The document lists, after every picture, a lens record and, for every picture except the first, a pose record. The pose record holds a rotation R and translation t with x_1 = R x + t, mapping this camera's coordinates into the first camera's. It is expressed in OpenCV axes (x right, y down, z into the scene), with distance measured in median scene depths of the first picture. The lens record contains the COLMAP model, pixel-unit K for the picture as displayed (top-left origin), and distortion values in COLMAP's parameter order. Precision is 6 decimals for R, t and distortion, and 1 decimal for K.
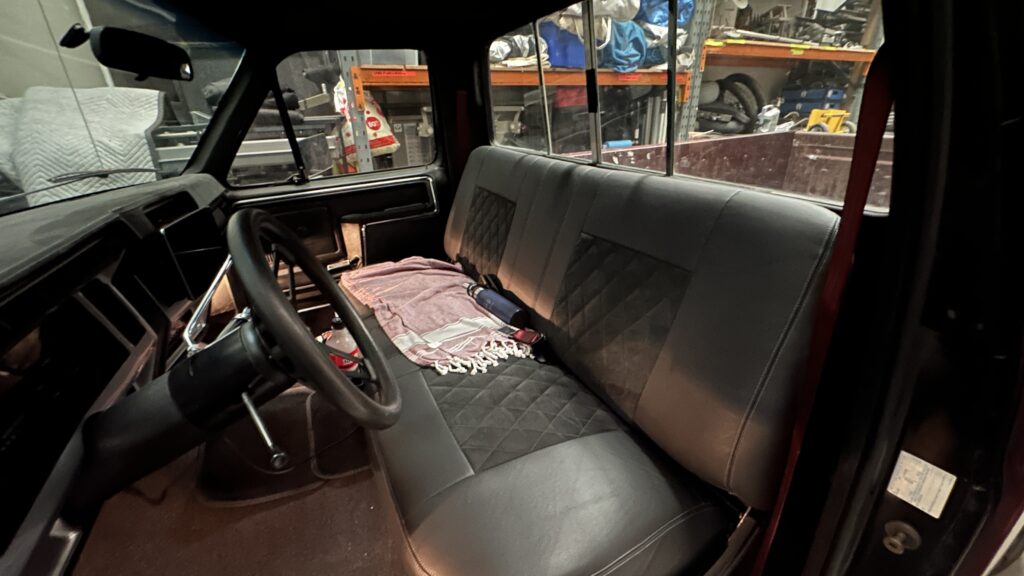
lens RADIAL K [[409.1, 0, 512.4], [0, 409.1, 284.8], [0, 0, 1]] dist [-0.005777, 0.001414]
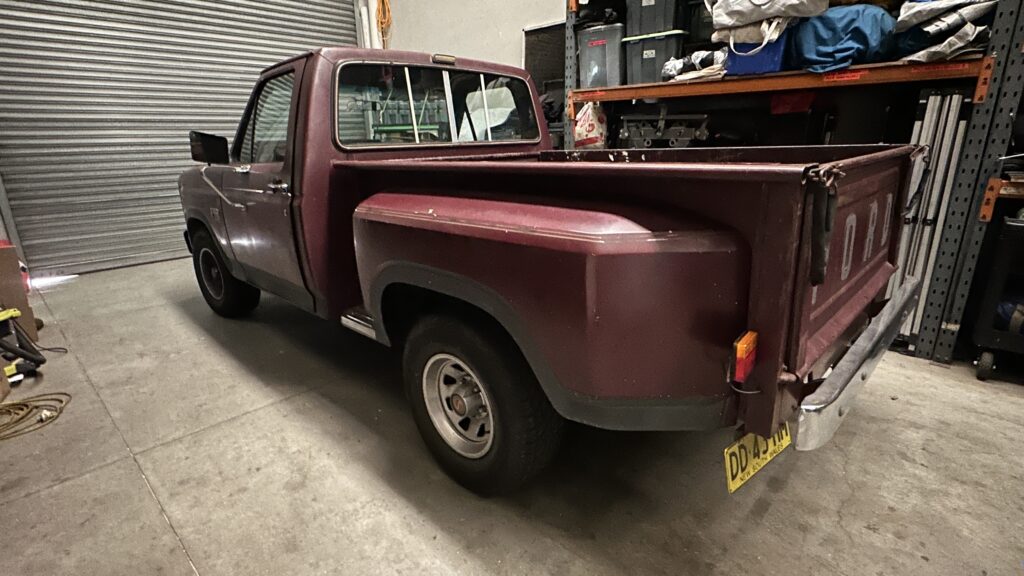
lens RADIAL K [[505.7, 0, 509.4], [0, 505.7, 284.8], [0, 0, 1]] dist [-0.005314, 0.000342]
pose [[0.329288, 0.287514, -0.899392, 1.917218], [-0.369525, 0.915782, 0.157462, -0.103620], [0.868919, 0.280497, 0.407800, 0.290970]]
